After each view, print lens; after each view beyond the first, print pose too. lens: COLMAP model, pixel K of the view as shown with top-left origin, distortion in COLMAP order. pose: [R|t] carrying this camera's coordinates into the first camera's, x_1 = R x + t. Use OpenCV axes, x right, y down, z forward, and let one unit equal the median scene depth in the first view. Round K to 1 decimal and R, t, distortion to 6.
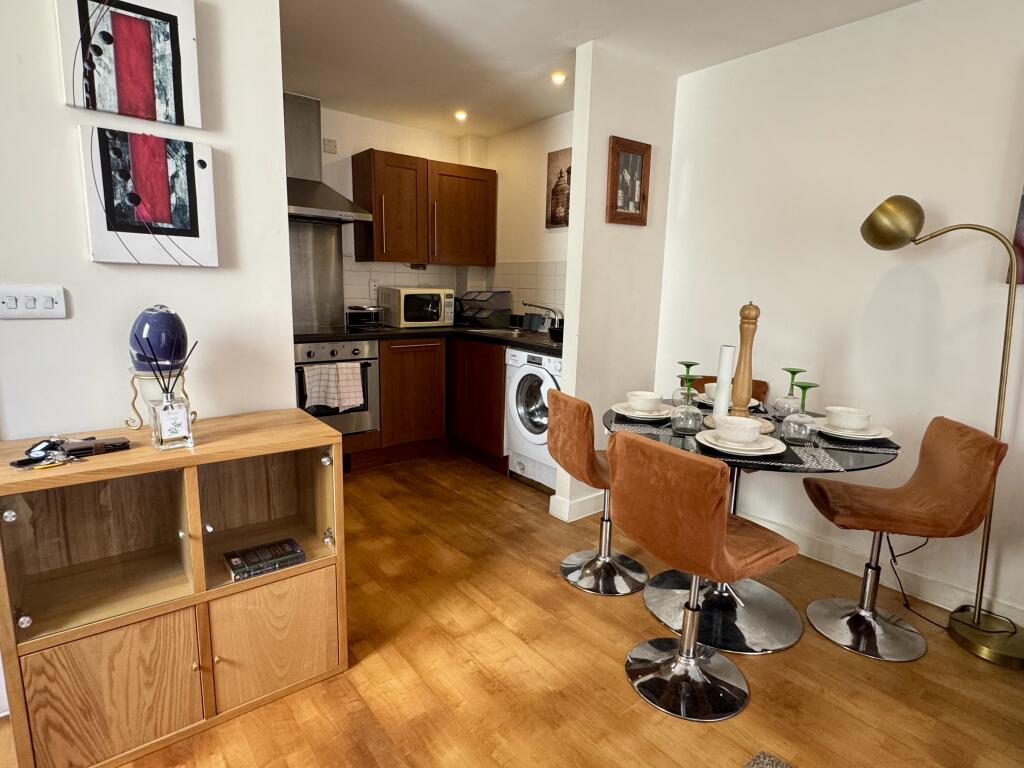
lens RADIAL K [[559.8, 0, 512.7], [0, 559.8, 382.6], [0, 0, 1]] dist [0.002318, -0.000934]
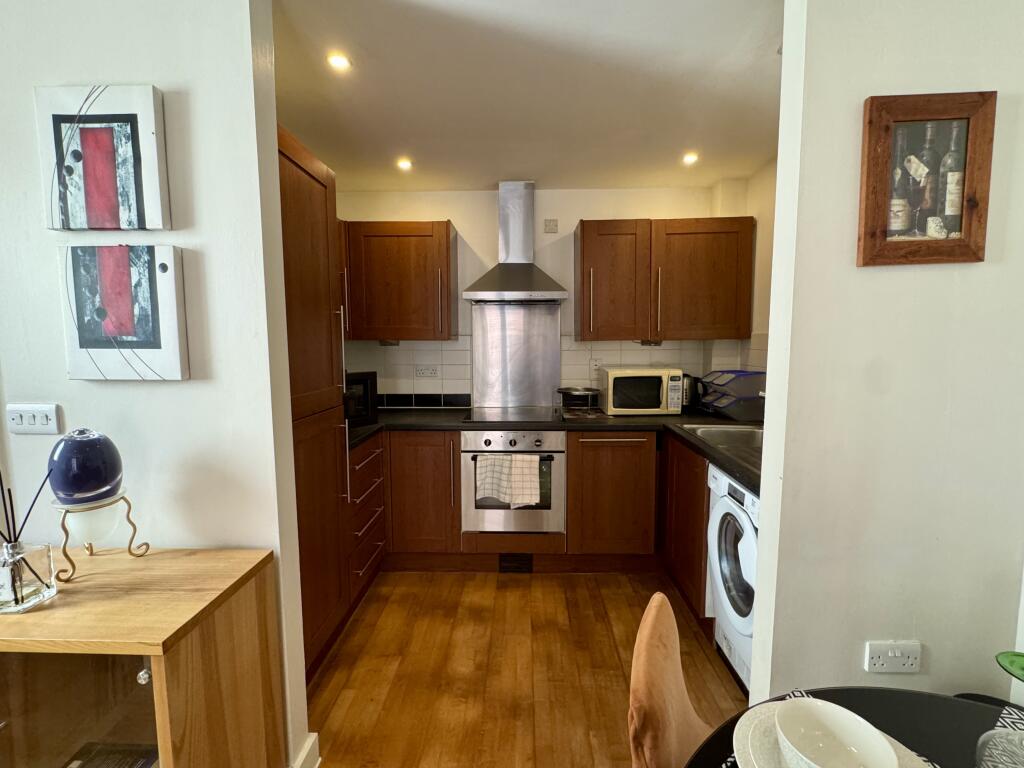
lens RADIAL K [[462.9, 0, 510.6], [0, 462.9, 382.7], [0, 0, 1]] dist [-0.002199, -0.000333]
pose [[0.758454, 0.030034, -0.651034, 0.169707], [-0.088341, 0.994456, -0.057041, -0.105681], [0.645712, 0.100776, 0.756902, 0.401998]]
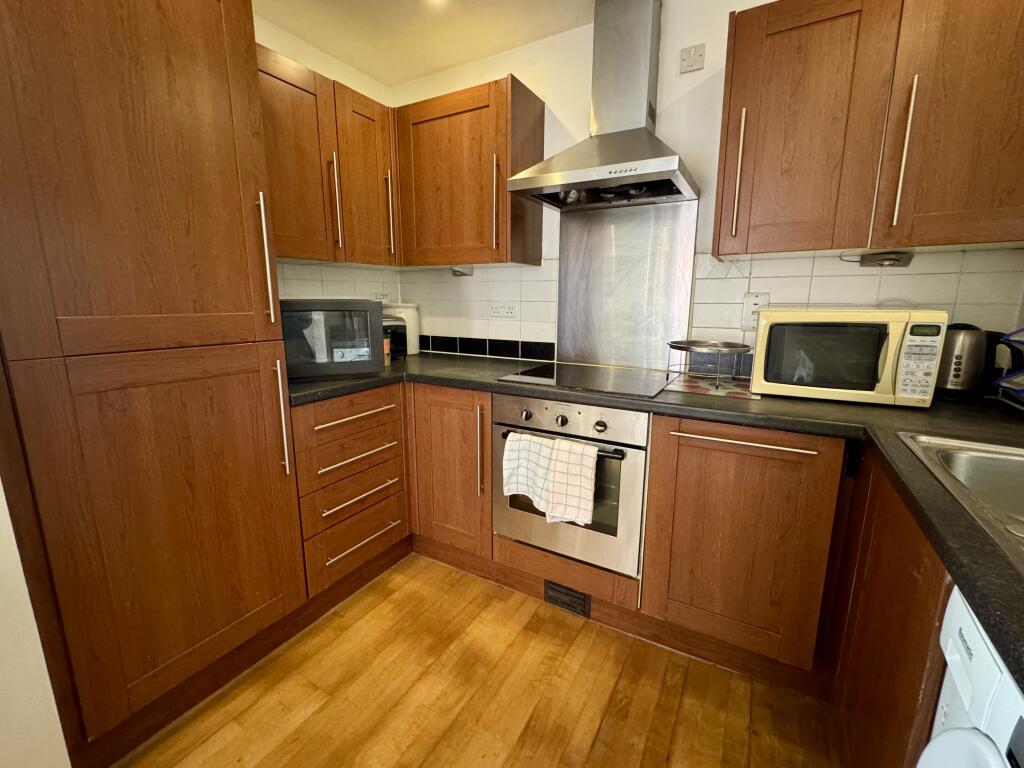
lens RADIAL K [[435.4, 0, 509.8], [0, 435.4, 382.2], [0, 0, 1]] dist [-0.003579, 0.000106]
pose [[0.354965, 0.153242, -0.922235, 0.070733], [-0.153356, 0.982656, 0.104255, -0.128589], [0.922216, 0.104423, 0.372309, 0.764532]]
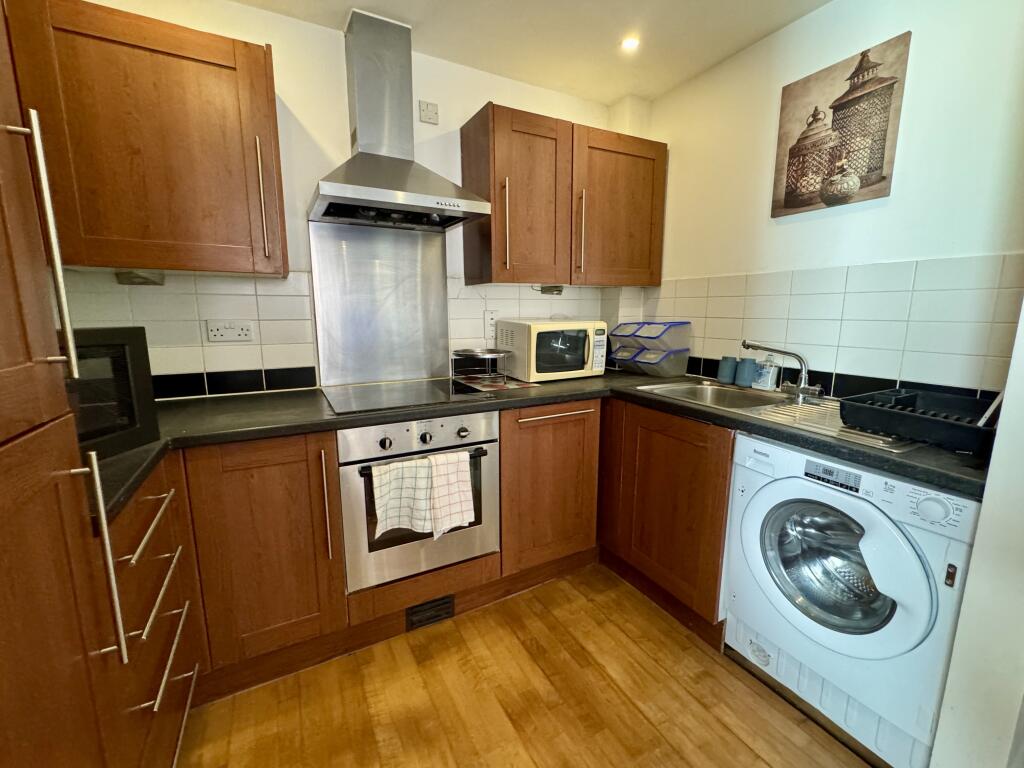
lens RADIAL K [[435.4, 0, 509.9], [0, 435.4, 384.6], [0, 0, 1]] dist [-0.003579, 0.000106]
pose [[0.982615, 0.005062, -0.185585, -0.145762], [-0.006064, 0.999970, -0.004829, -0.105089], [0.185555, 0.005870, 0.982616, 0.557602]]
